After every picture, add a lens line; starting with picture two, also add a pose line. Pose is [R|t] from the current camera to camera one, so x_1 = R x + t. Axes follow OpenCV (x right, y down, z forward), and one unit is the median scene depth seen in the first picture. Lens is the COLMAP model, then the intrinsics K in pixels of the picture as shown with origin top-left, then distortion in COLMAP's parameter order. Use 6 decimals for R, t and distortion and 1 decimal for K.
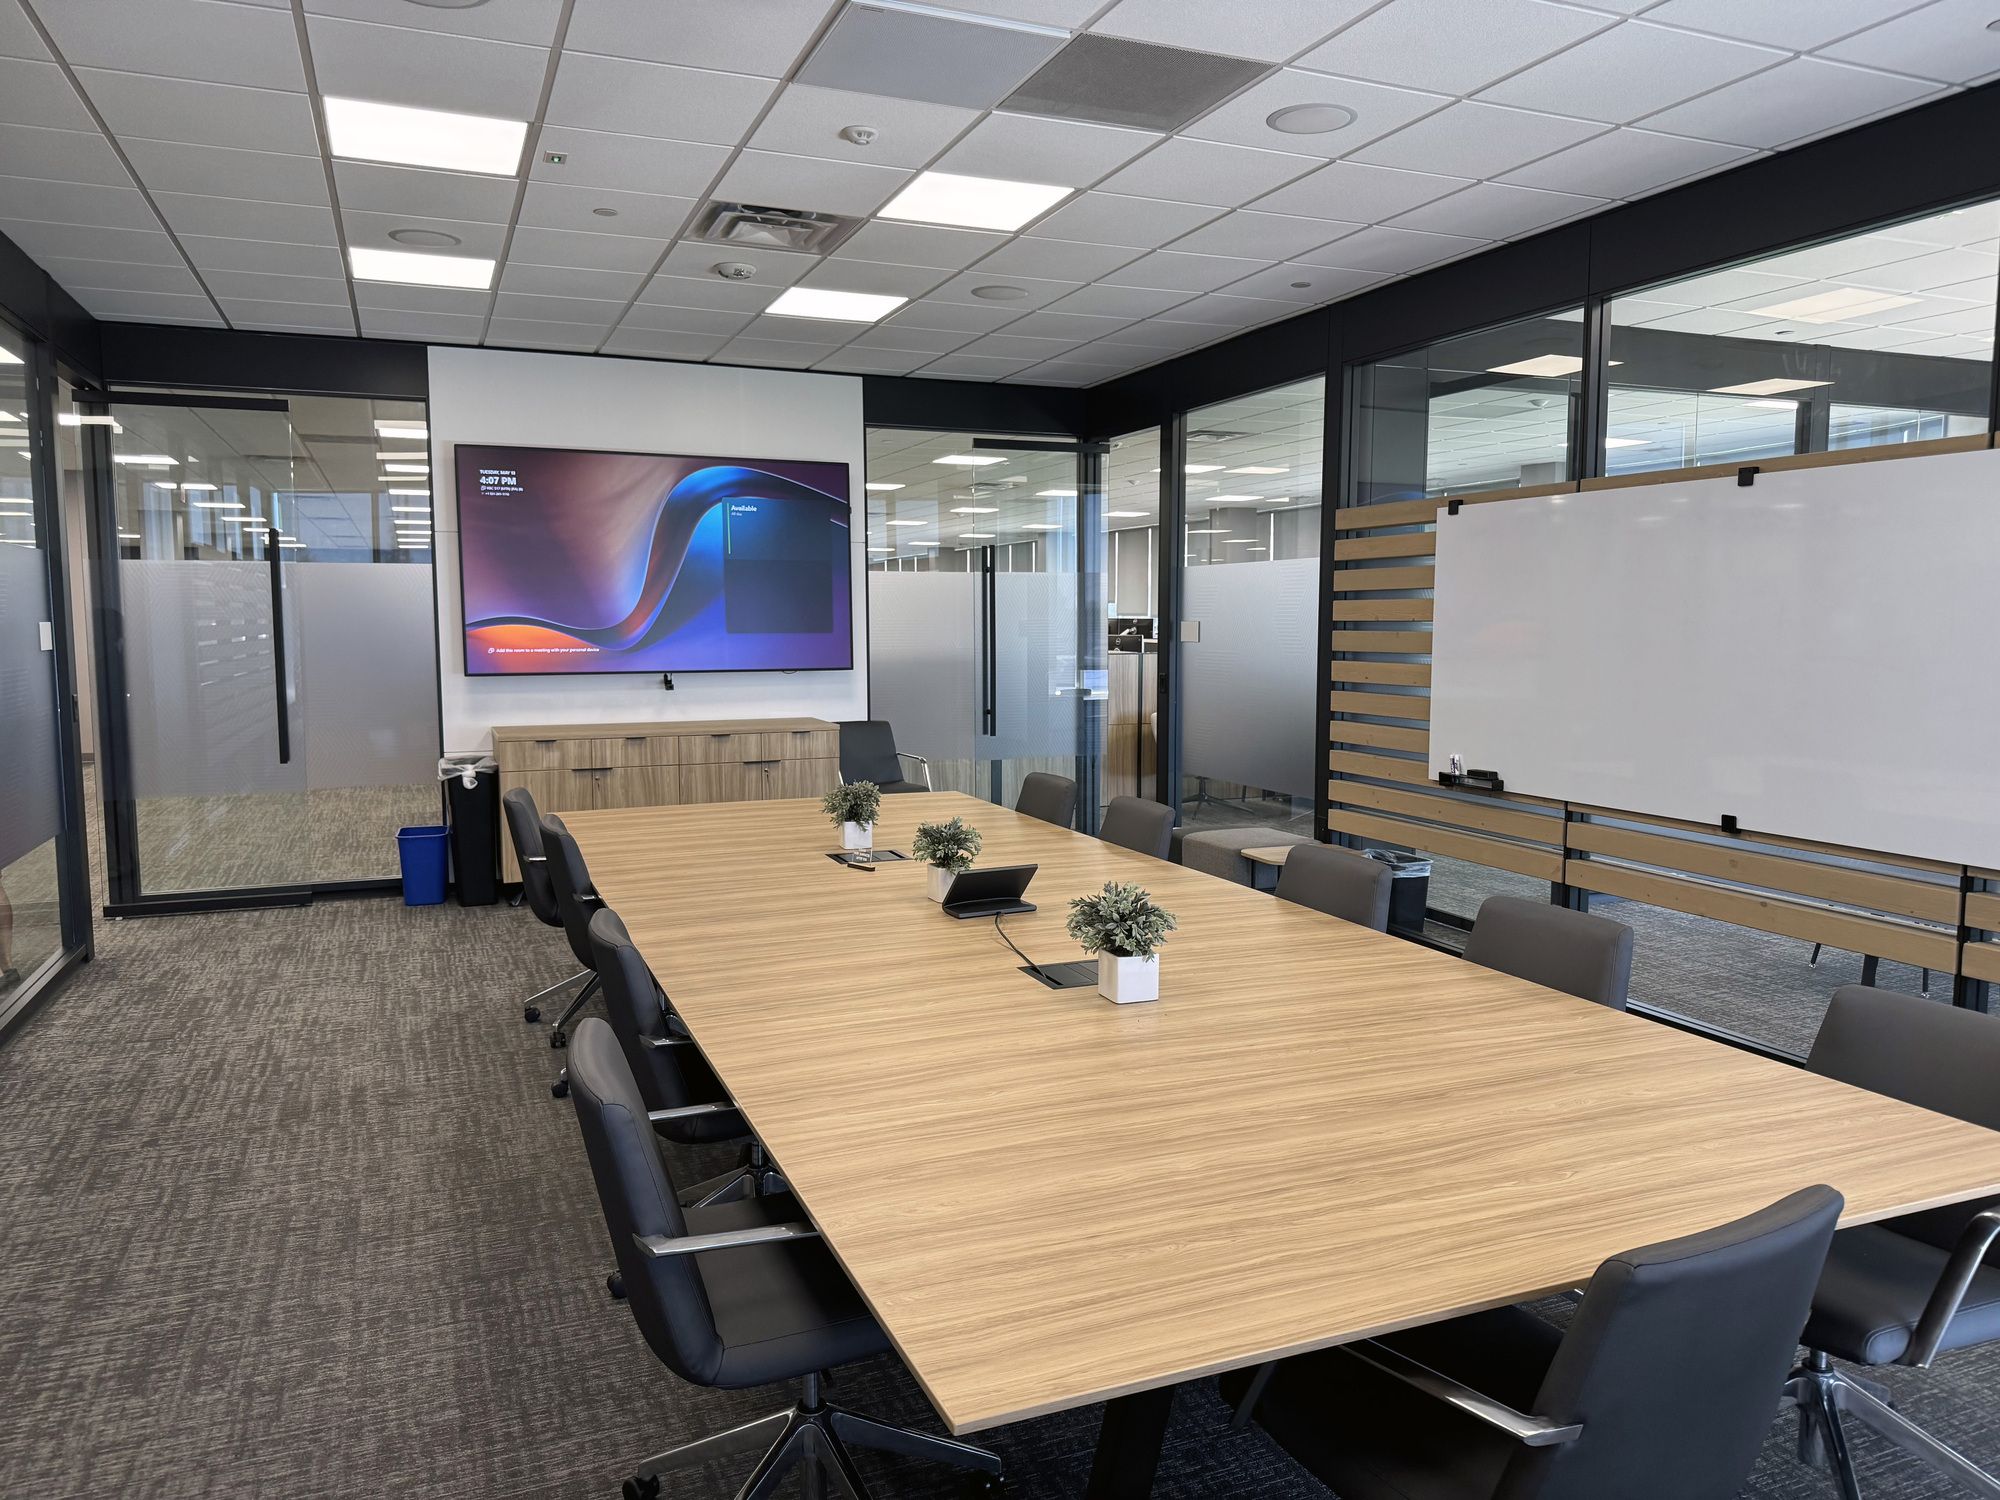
lens RADIAL K [[1425.7, 0, 1008.0], [0, 1425.7, 744.5], [0, 0, 1]] dist [0.067499, -0.089051]
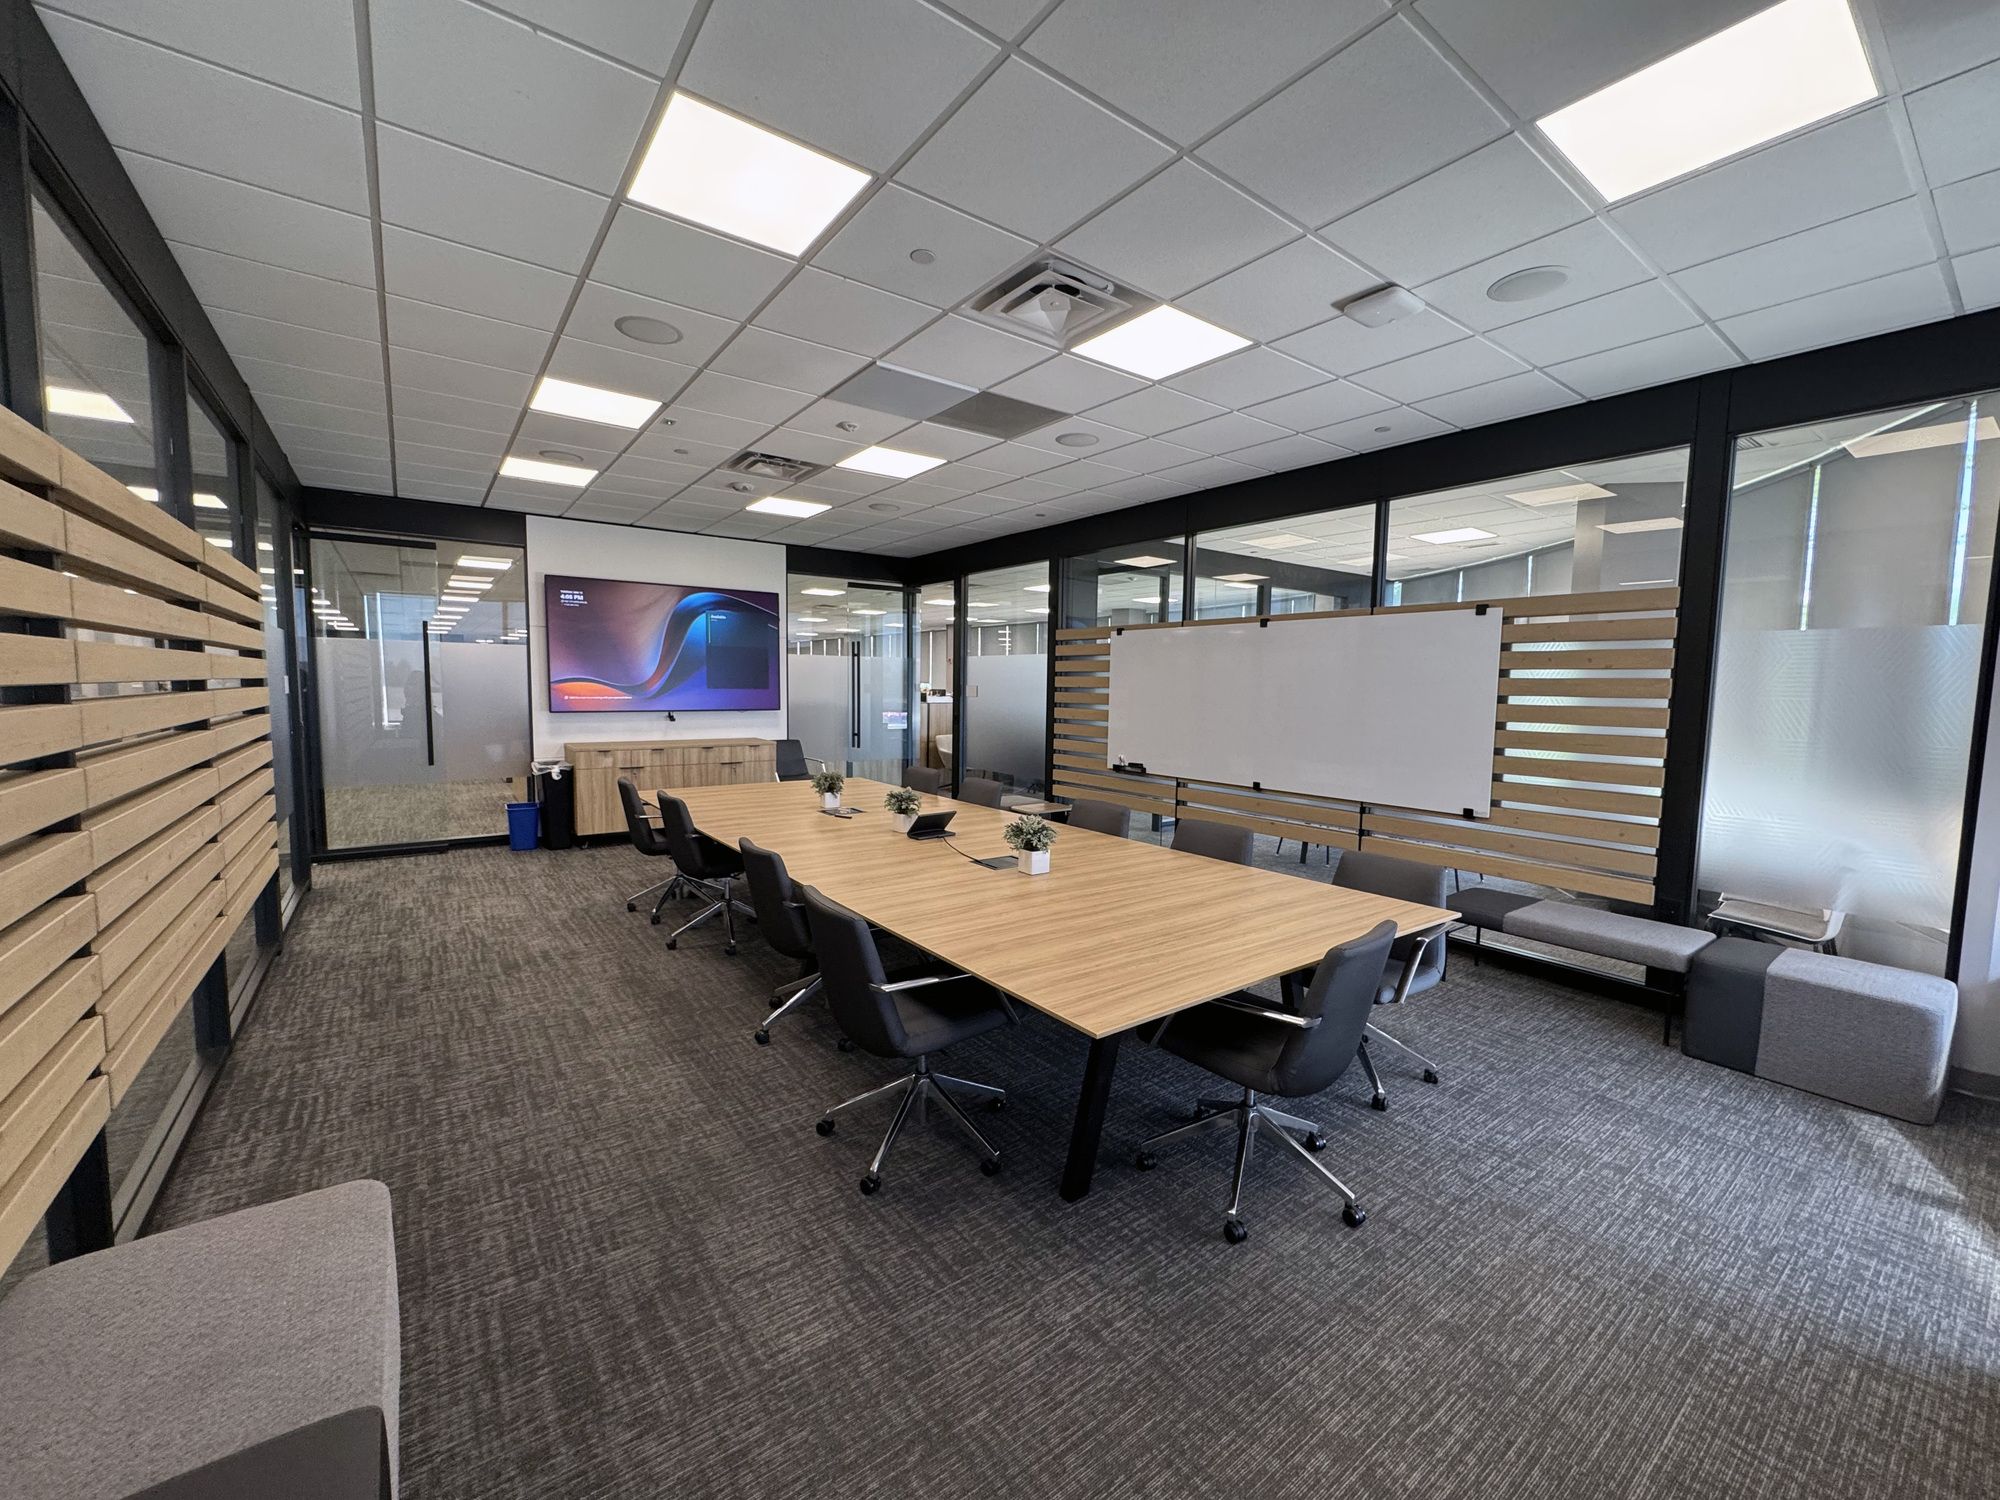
lens RADIAL K [[809.3, 0, 1006.5], [0, 809.3, 752.5], [0, 0, 1]] dist [-0.000224, 0.000000]
pose [[0.970659, -0.004801, 0.240414, -0.121303], [0.005487, 0.999983, -0.002185, 0.005168], [-0.240399, 0.003440, 0.970668, -0.057566]]
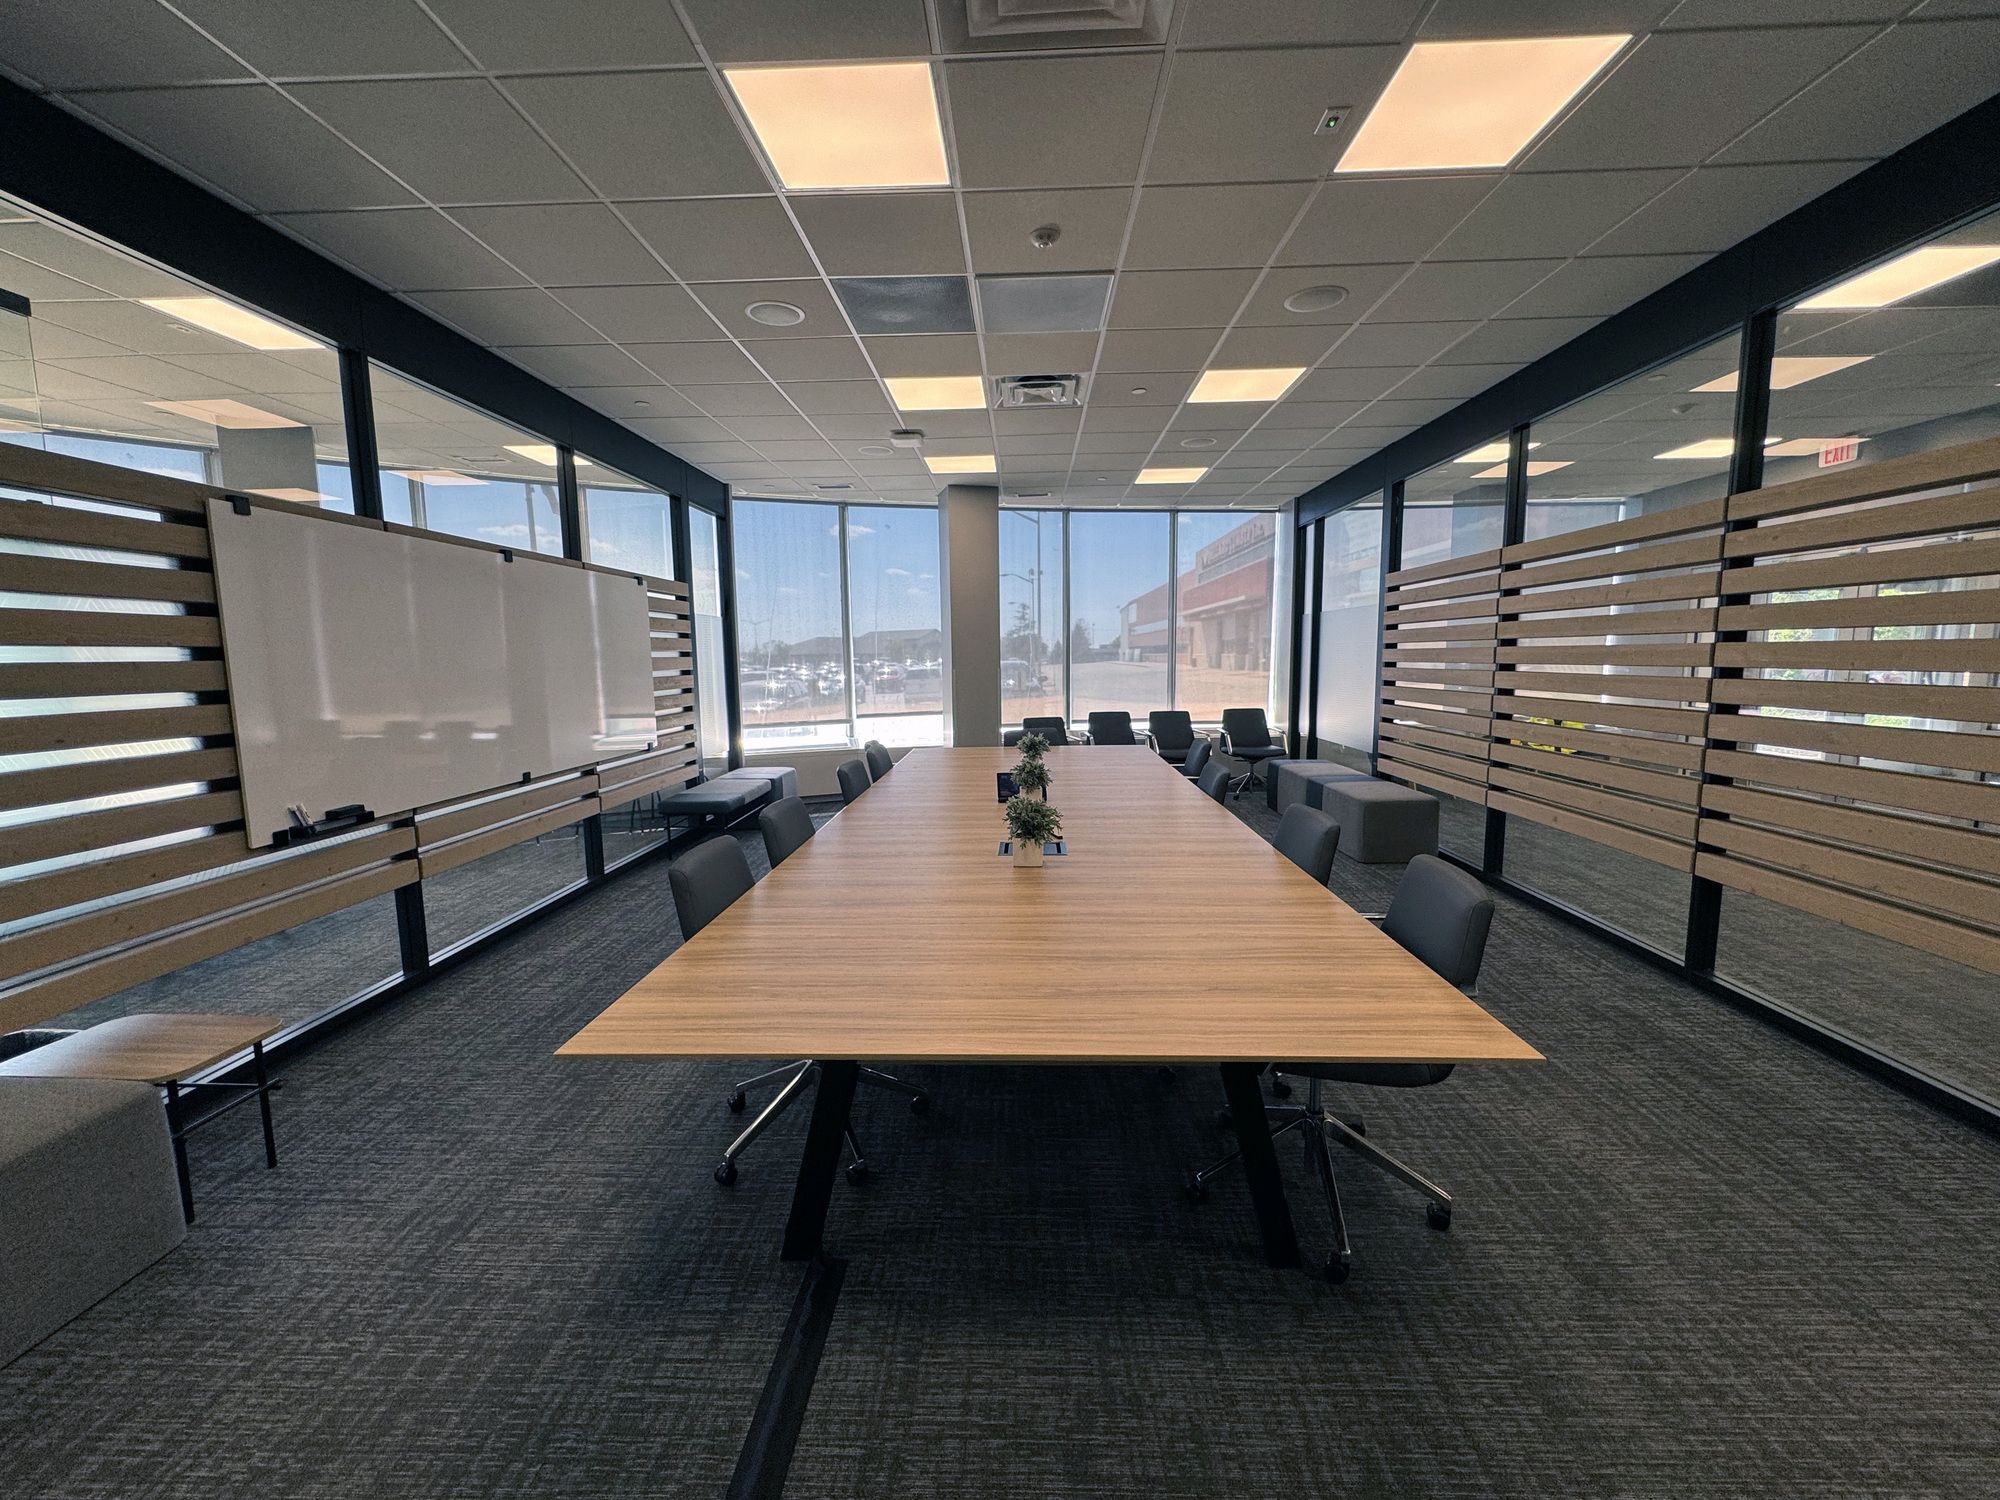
lens RADIAL K [[794.2, 0, 1000.0], [0, 794.2, 750.0], [0, 0, 1]] dist [-0.000719, -0.000148]
pose [[-0.909948, -0.035231, 0.413224, -0.281524], [0.052761, 0.978455, 0.199606, -0.102622], [-0.411353, 0.203433, -0.888484, 1.321024]]
